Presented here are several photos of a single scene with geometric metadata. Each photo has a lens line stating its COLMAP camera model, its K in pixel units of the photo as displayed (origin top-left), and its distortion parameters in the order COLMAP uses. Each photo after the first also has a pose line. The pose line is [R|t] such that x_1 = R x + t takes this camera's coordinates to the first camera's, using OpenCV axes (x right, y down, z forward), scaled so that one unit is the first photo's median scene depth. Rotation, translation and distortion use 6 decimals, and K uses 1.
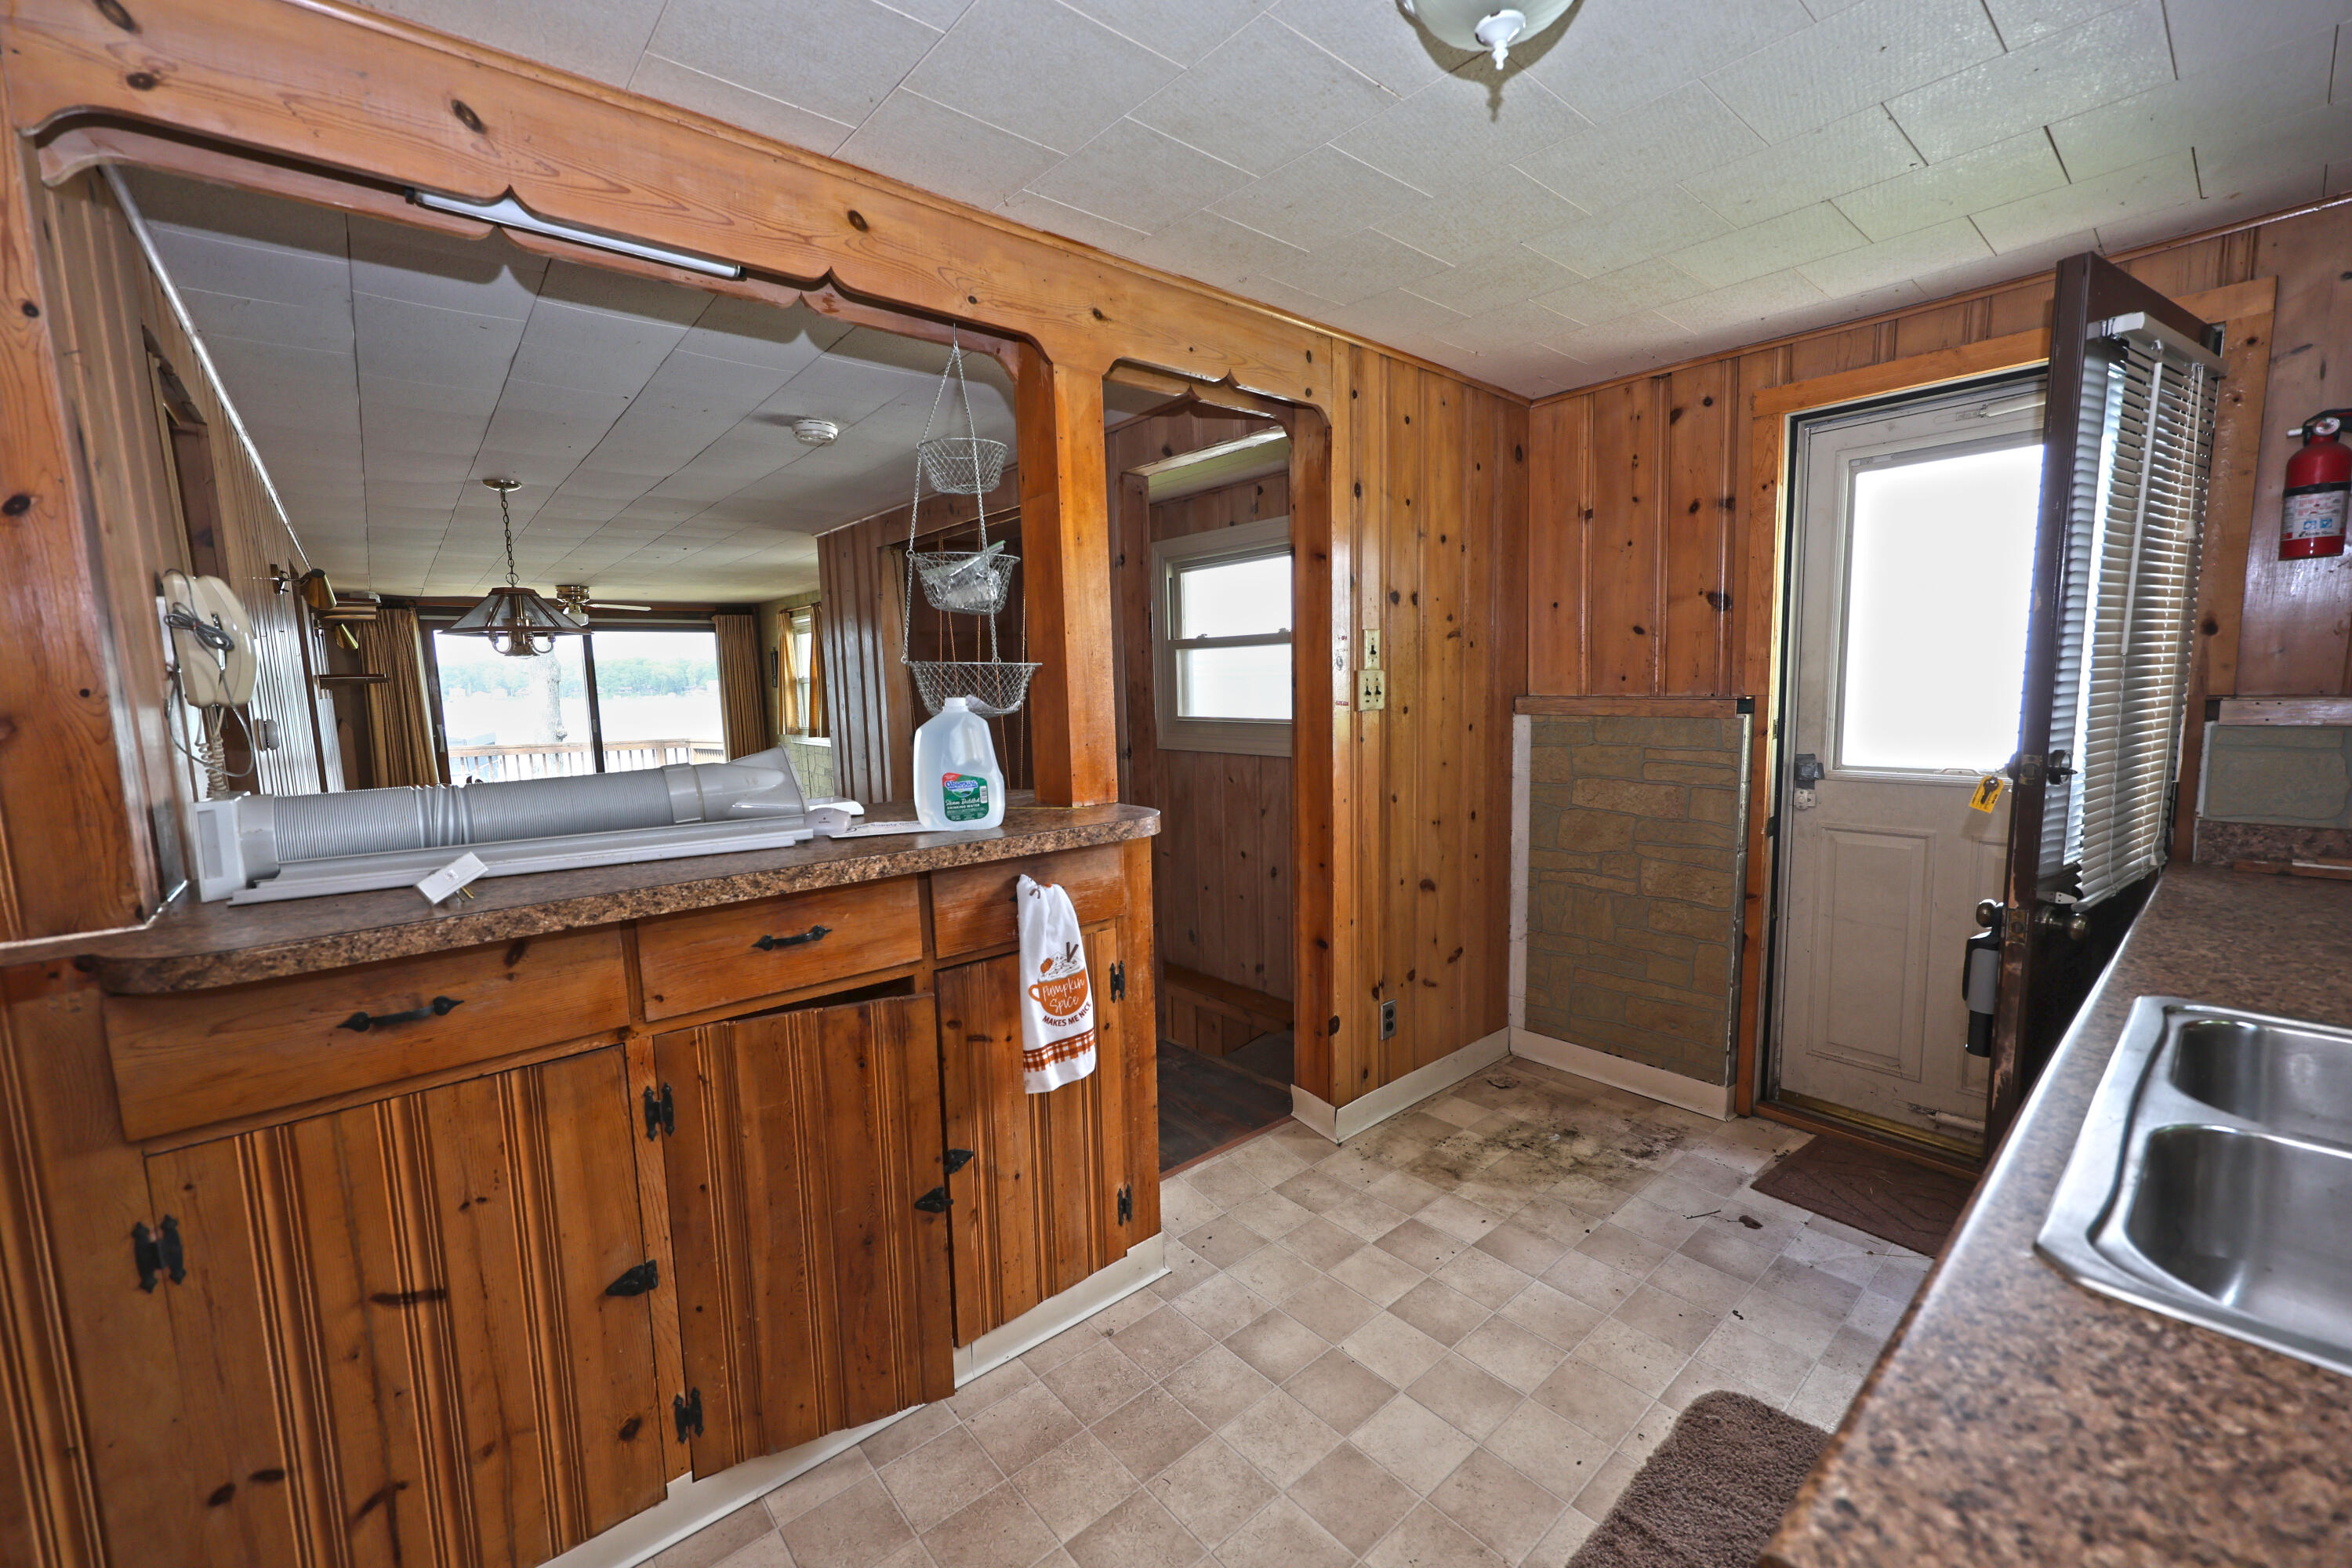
lens RADIAL K [[941.7, 0, 1165.0], [0, 941.7, 794.5], [0, 0, 1]] dist [-0.000933, 0.000077]
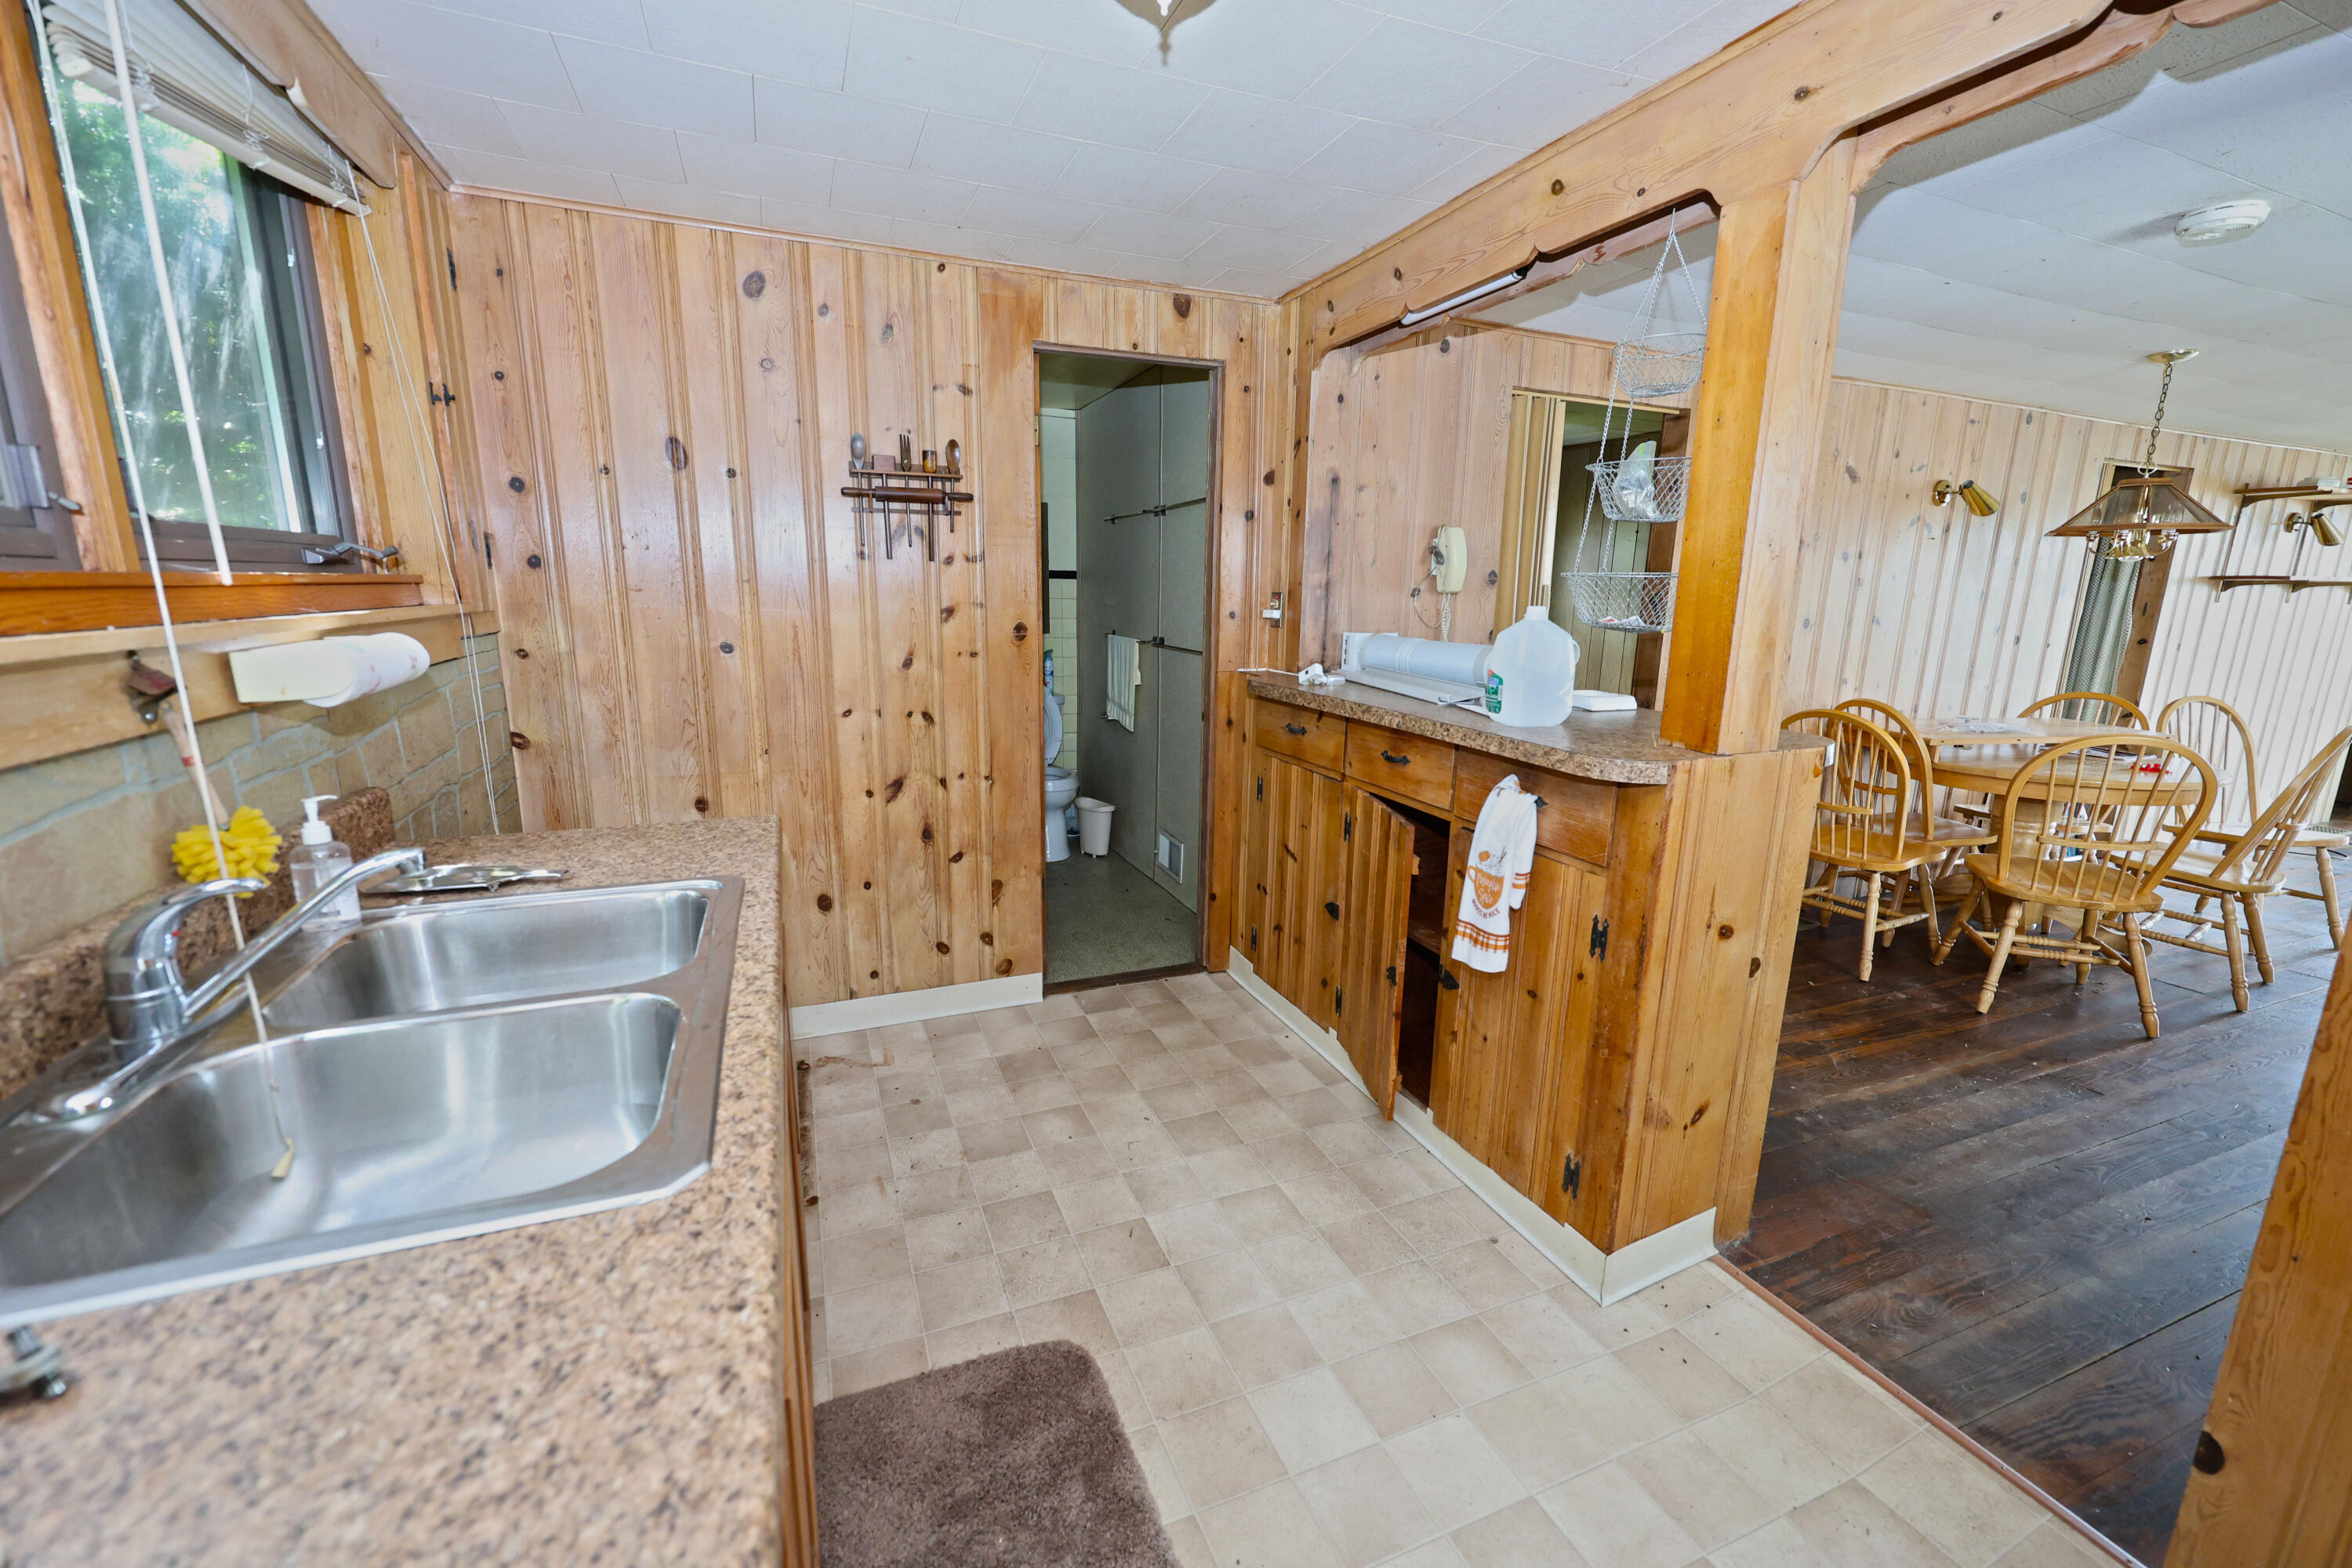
lens RADIAL K [[941.2, 0, 1182.8], [0, 941.2, 785.3], [0, 0, 1]] dist [0.001386, 0.000422]
pose [[-0.302852, 0.218343, -0.927689, 1.076380], [-0.125871, 0.955711, 0.266031, -0.158706], [0.944689, 0.197337, -0.261956, 1.036663]]
